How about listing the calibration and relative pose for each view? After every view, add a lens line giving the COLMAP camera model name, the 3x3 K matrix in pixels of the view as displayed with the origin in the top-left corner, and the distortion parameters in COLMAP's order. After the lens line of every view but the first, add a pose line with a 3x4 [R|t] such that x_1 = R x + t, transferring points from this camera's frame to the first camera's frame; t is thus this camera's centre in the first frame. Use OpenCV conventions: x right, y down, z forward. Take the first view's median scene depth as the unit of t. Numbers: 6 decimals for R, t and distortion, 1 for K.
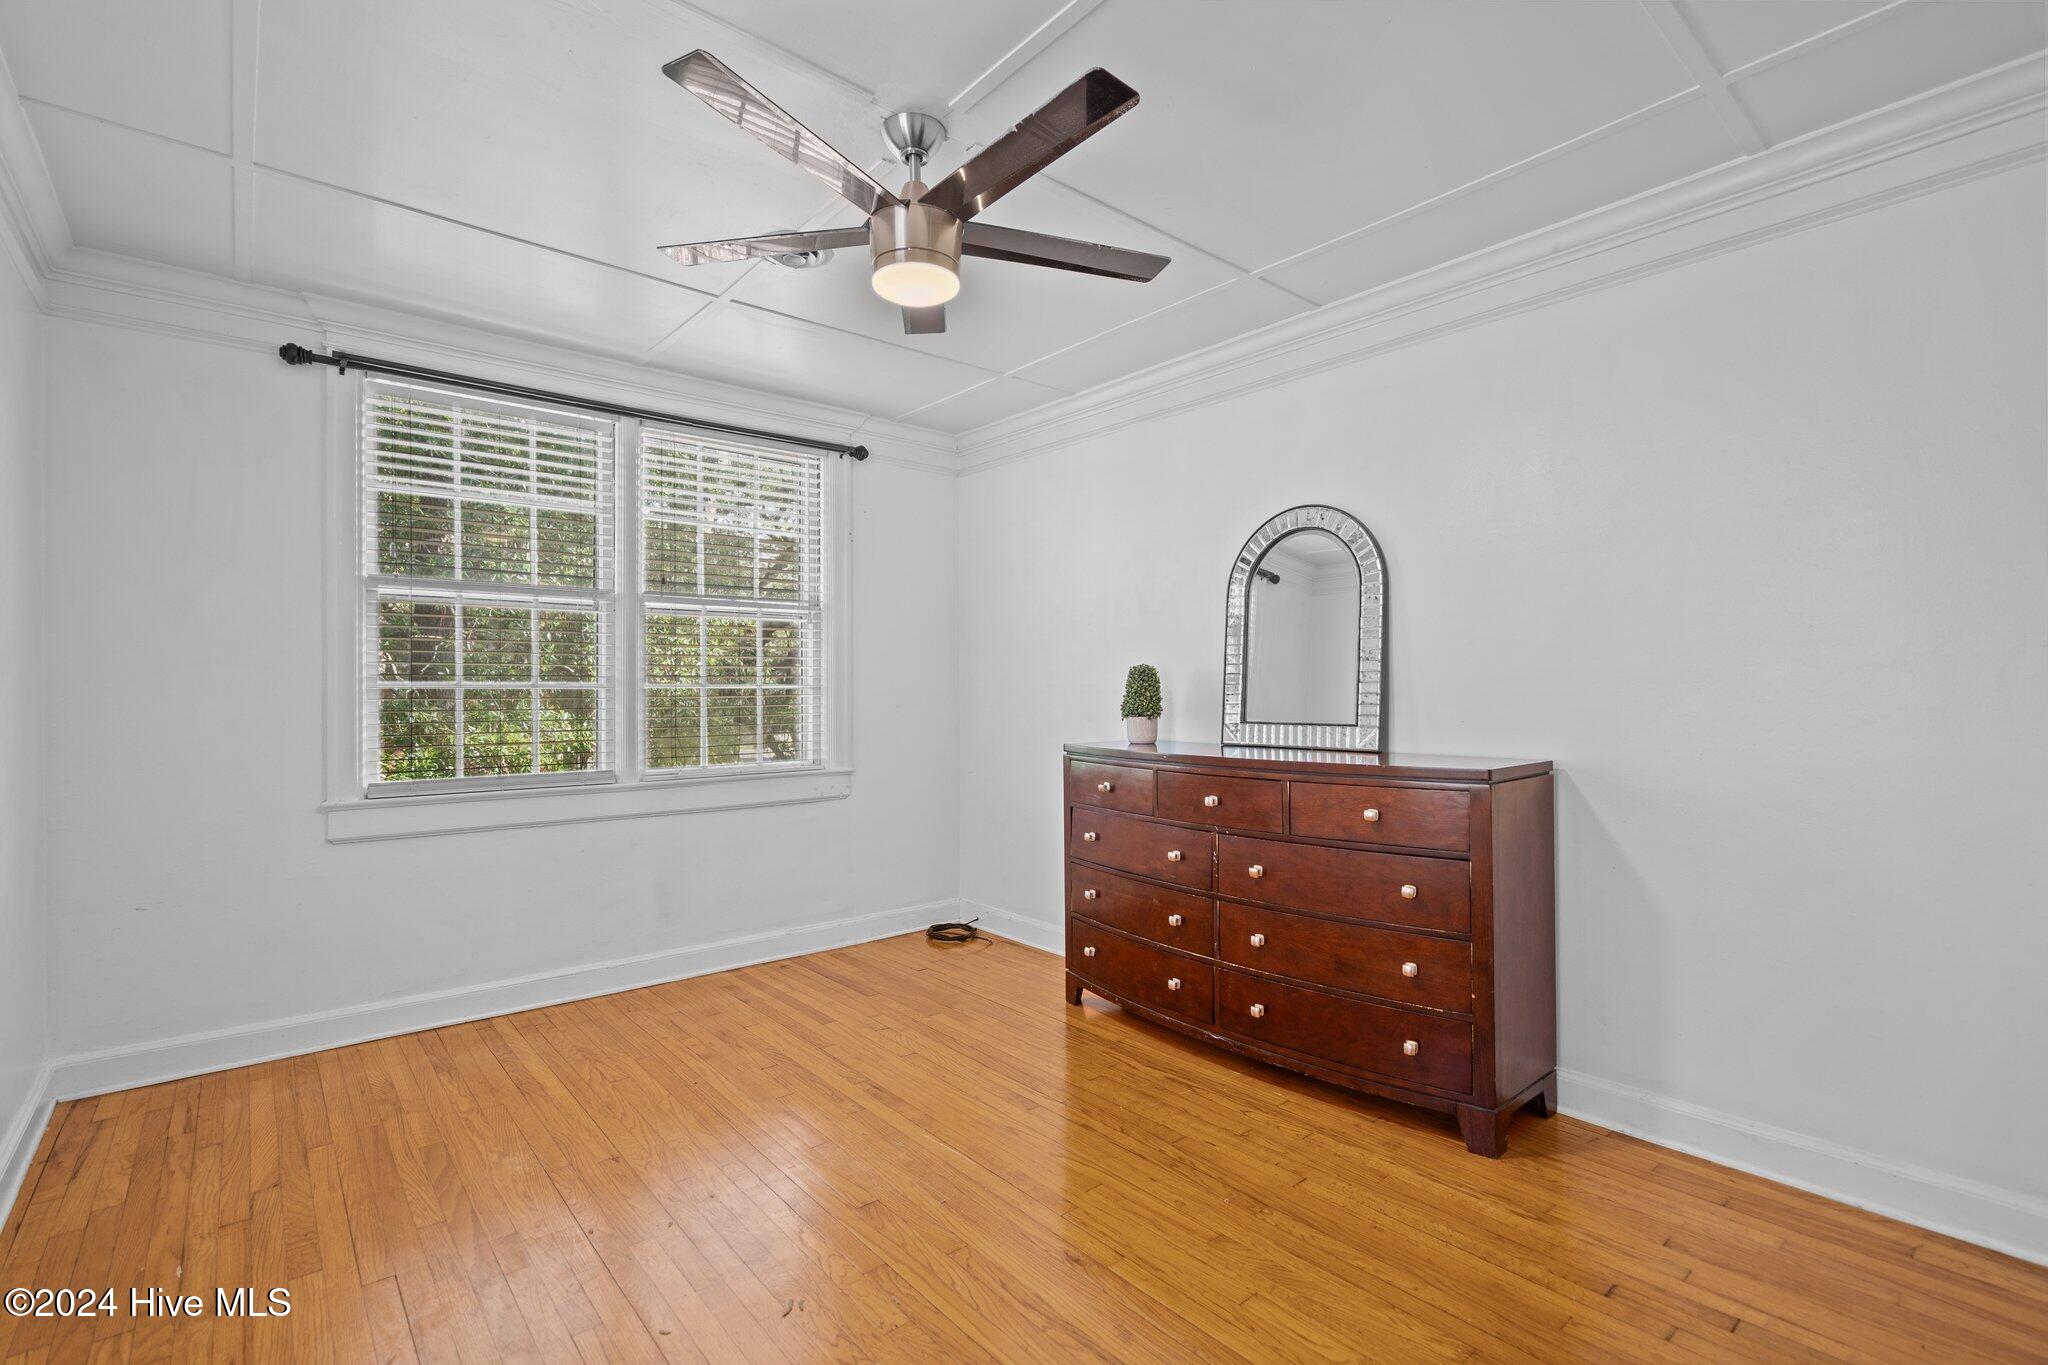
lens RADIAL K [[931.8, 0, 1019.8], [0, 931.8, 699.9], [0, 0, 1]] dist [-0.000549, 0.000527]
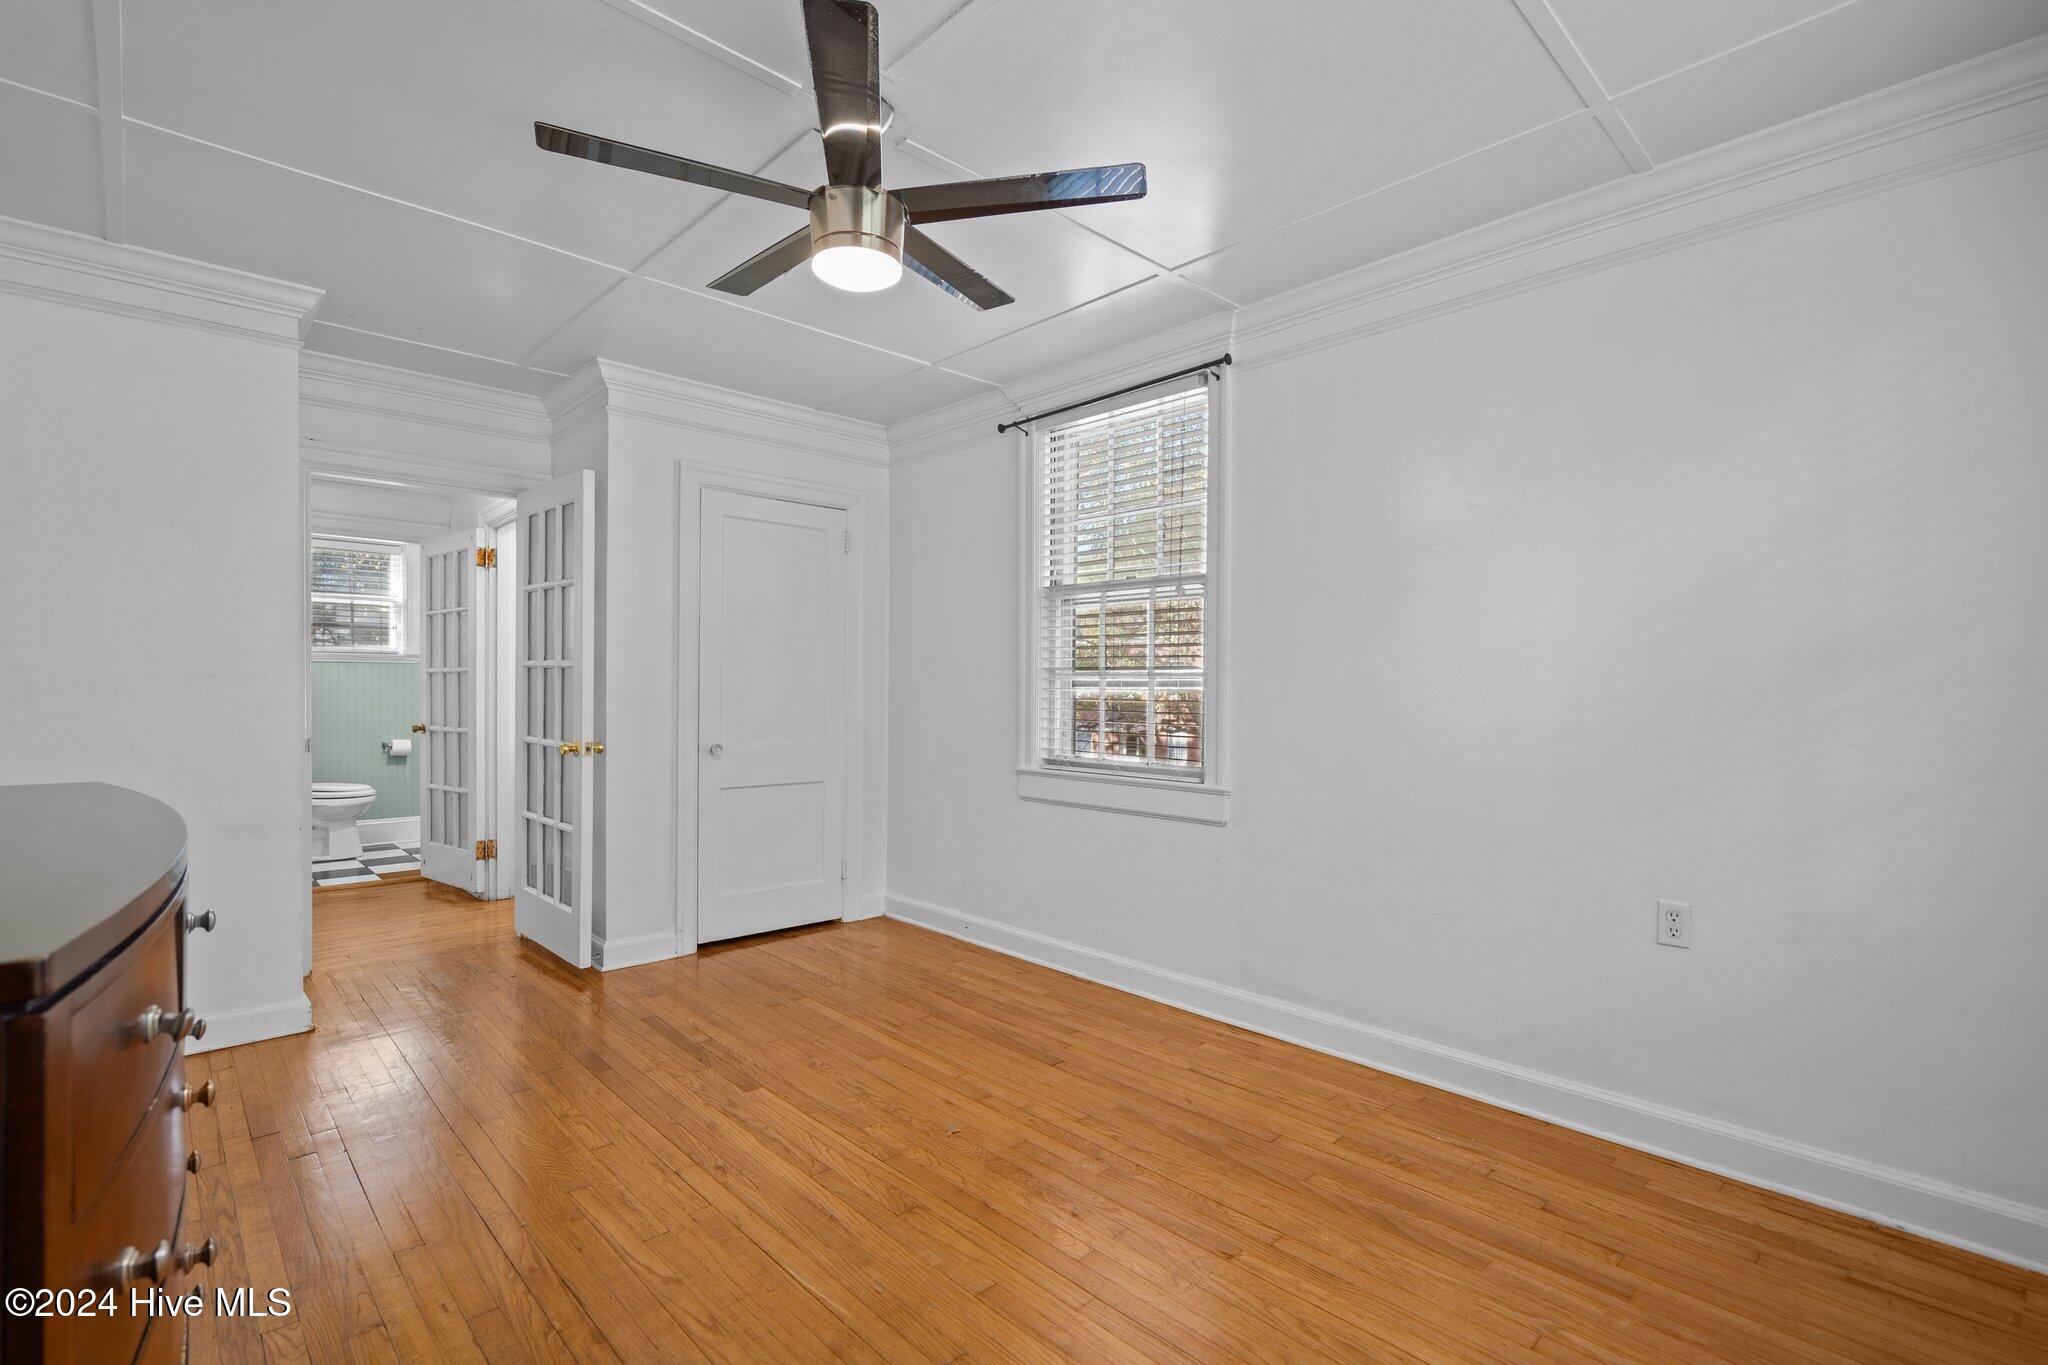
lens RADIAL K [[933.0, 0, 1015.5], [0, 933.0, 712.5], [0, 0, 1]] dist [0.000161, 0.000229]
pose [[-0.998270, 0.000898, -0.058798, -0.154009], [-0.001152, 0.999393, 0.034825, -0.008491], [0.058793, 0.034833, -0.997662, 1.377463]]
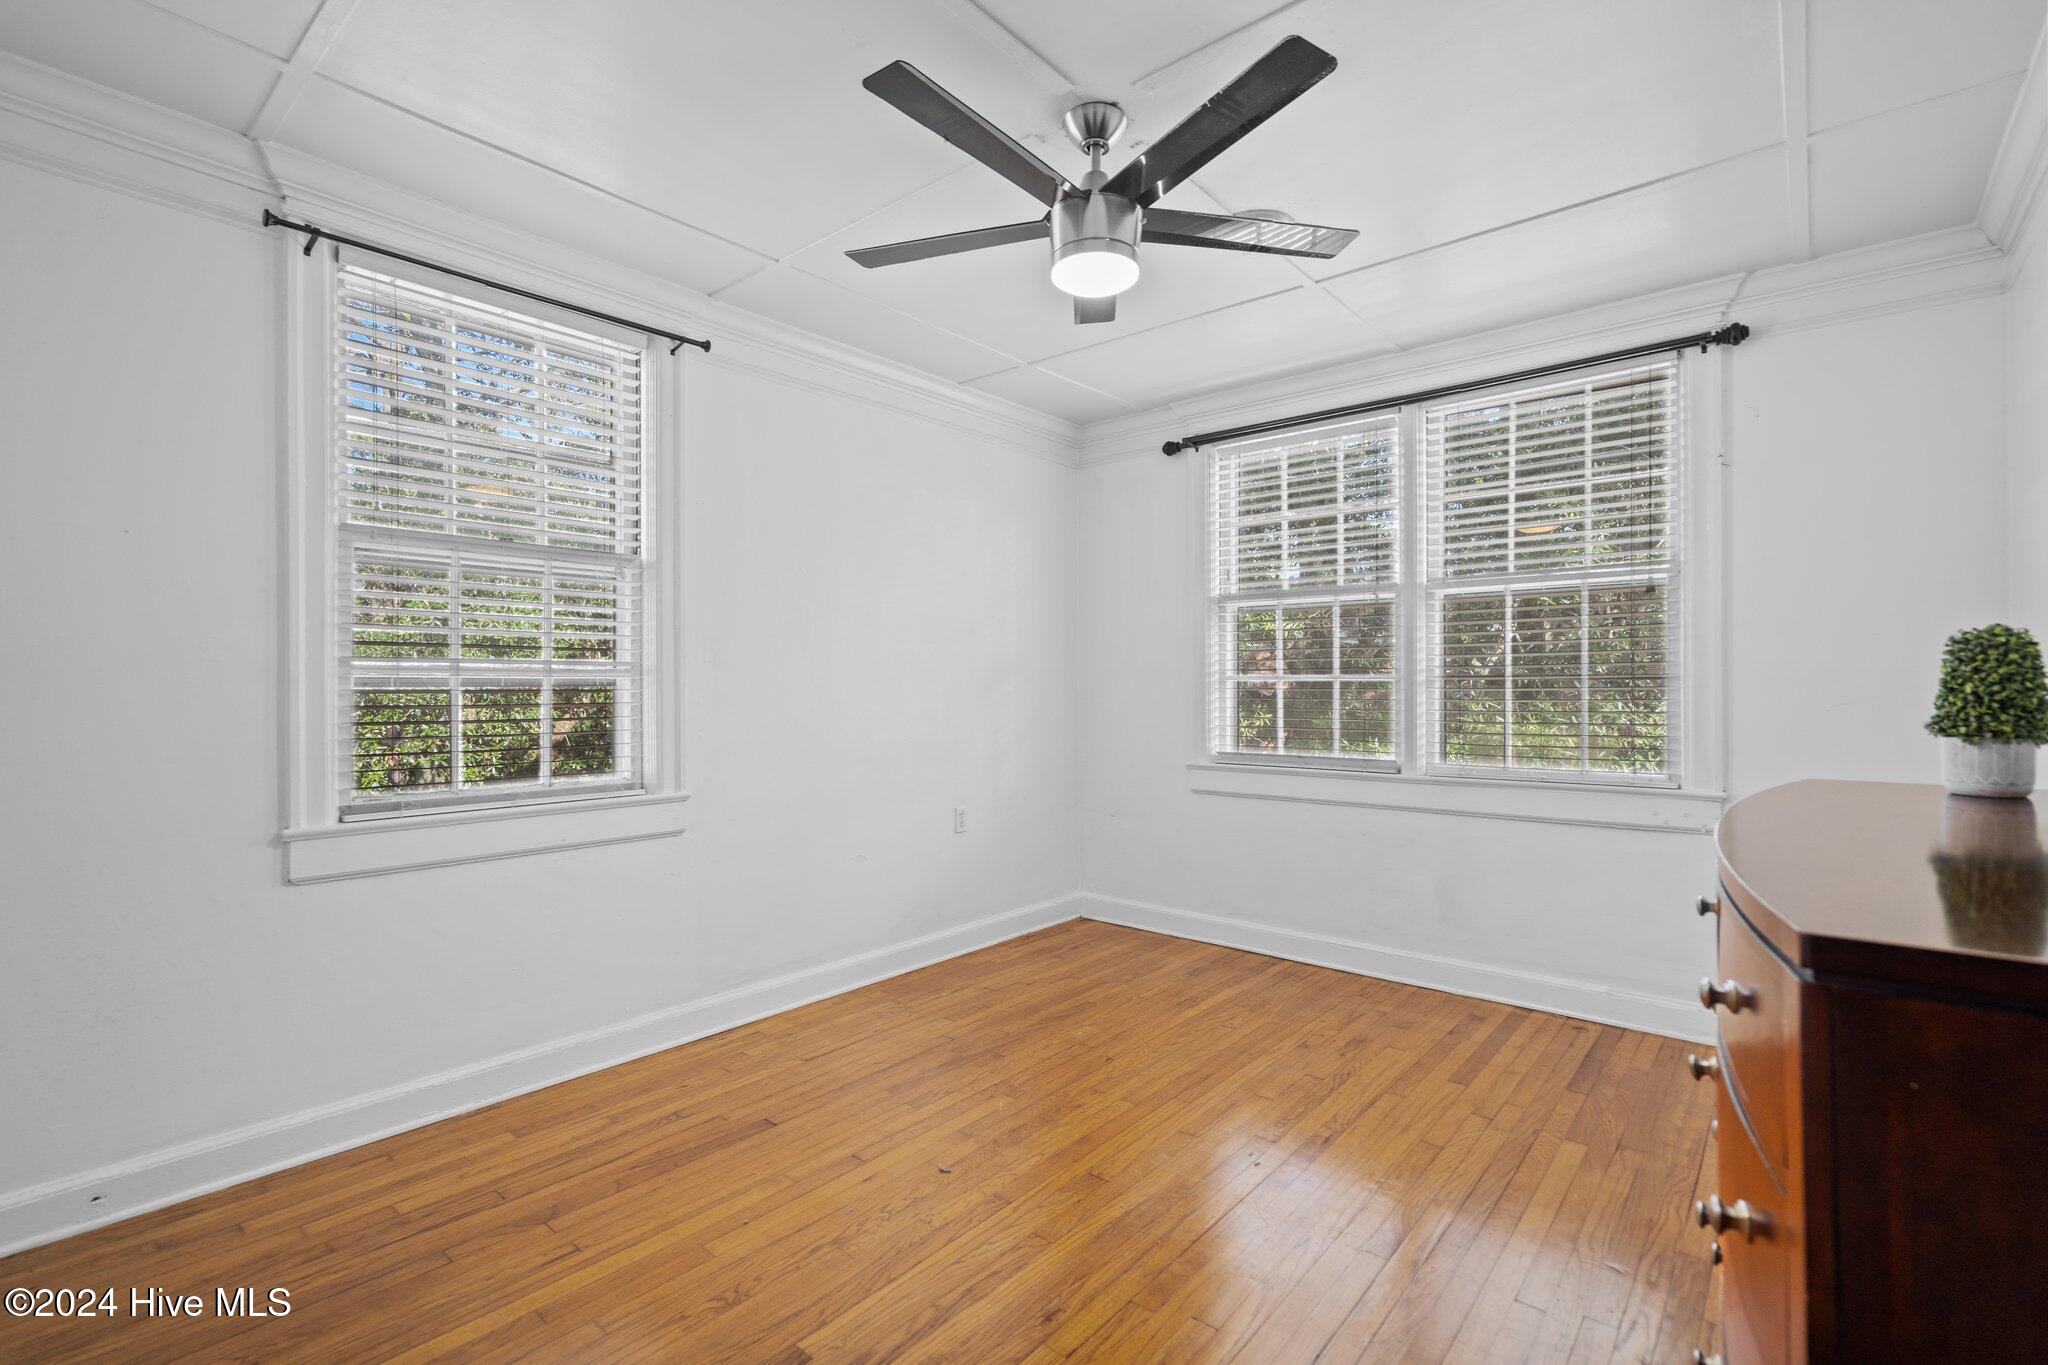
lens RADIAL K [[931.8, 0, 1019.8], [0, 931.8, 699.9], [0, 0, 1]] dist [-0.000549, 0.000527]
pose [[0.163520, 0.019452, -0.986348, 0.590121], [-0.007901, 0.999799, 0.018408, -0.007365], [0.986508, 0.004783, 0.163641, 0.520439]]
